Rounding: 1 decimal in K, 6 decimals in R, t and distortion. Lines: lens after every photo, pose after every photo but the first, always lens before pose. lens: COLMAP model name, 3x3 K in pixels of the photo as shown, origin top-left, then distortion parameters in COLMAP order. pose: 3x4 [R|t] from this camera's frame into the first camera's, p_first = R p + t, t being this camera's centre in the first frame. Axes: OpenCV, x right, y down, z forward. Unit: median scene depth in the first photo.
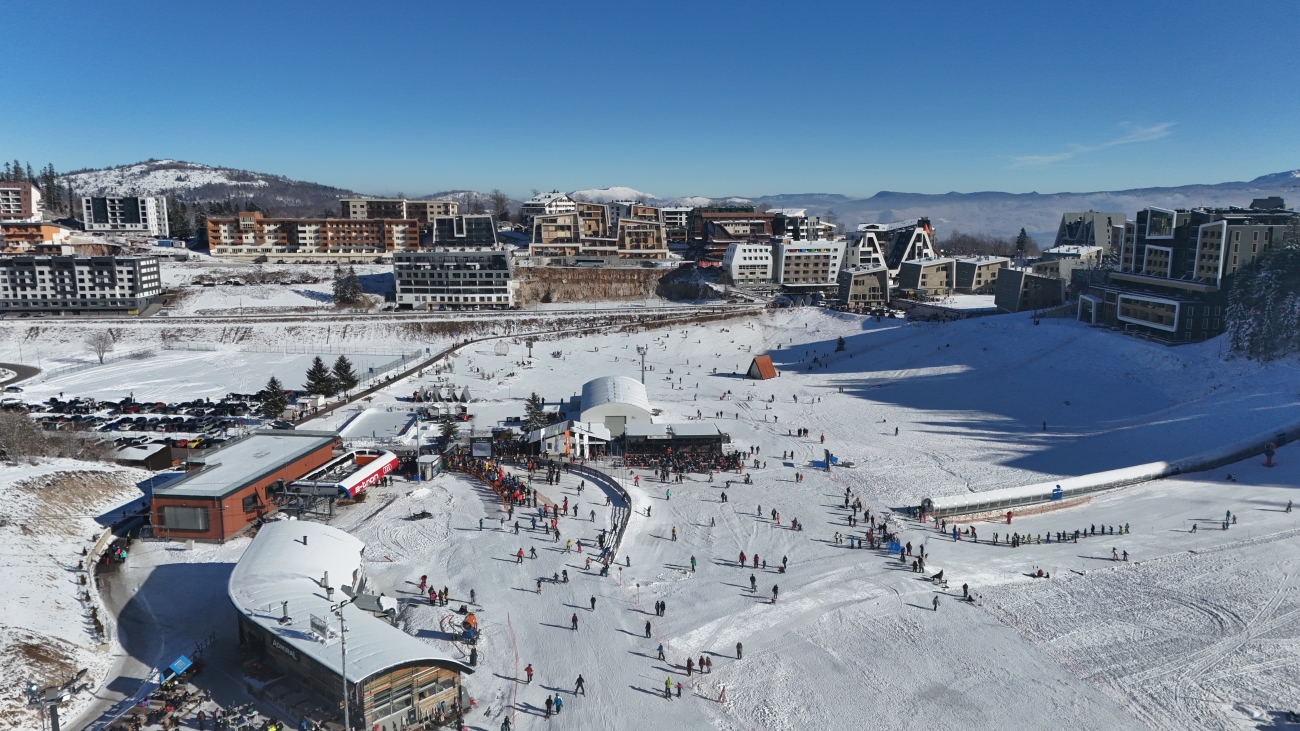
lens RADIAL K [[945.2, 0, 655.1], [0, 945.2, 363.6], [0, 0, 1]] dist [0.083616, -0.075652]
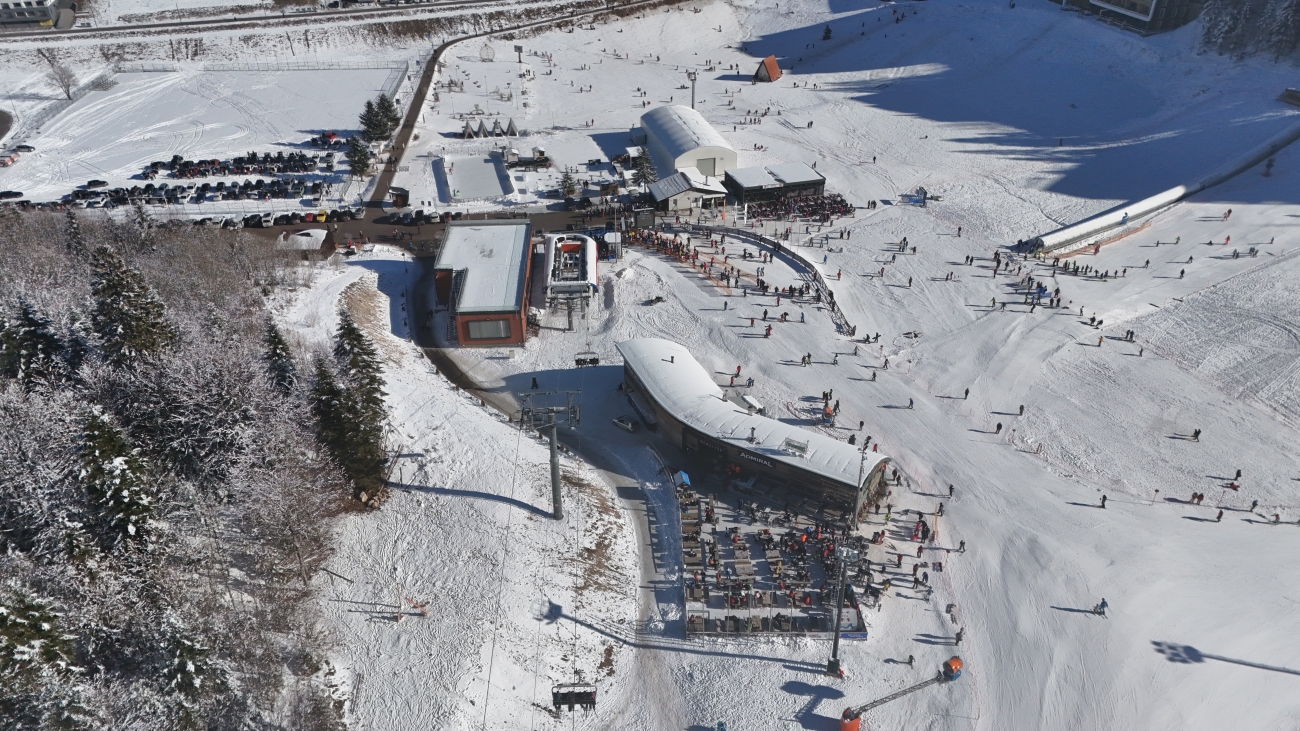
lens RADIAL K [[945.2, 0, 660.1], [0, 945.2, 359.0], [0, 0, 1]] dist [0.083616, -0.075652]
pose [[0.980572, -0.109330, 0.162868, -0.170695], [0.040546, 0.925313, 0.377030, -0.082722], [-0.191925, -0.363101, 0.911769, -0.036402]]
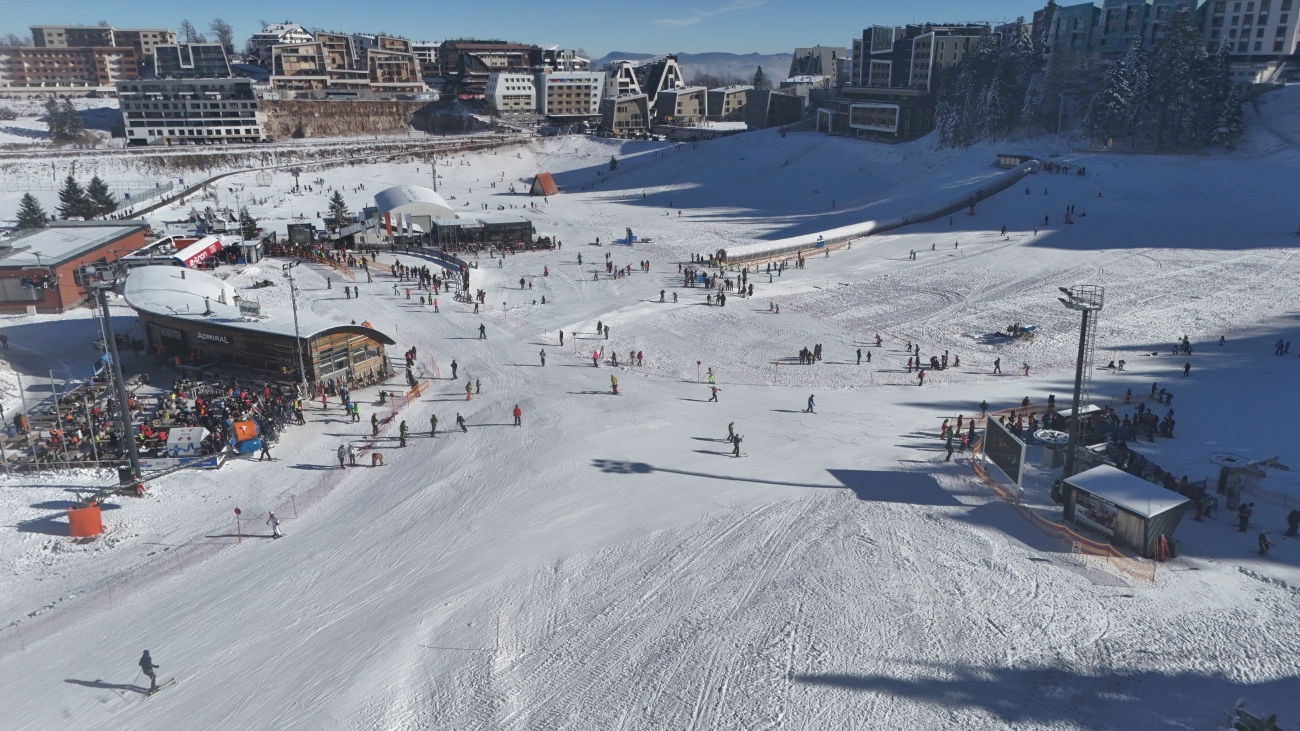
lens RADIAL K [[945.2, 0, 654.6], [0, 945.2, 364.5], [0, 0, 1]] dist [0.083616, -0.075652]
pose [[0.963467, -0.085499, 0.253815, -0.041731], [0.049559, 0.988224, 0.144767, 0.045028], [-0.263203, -0.126900, 0.956358, -0.045462]]
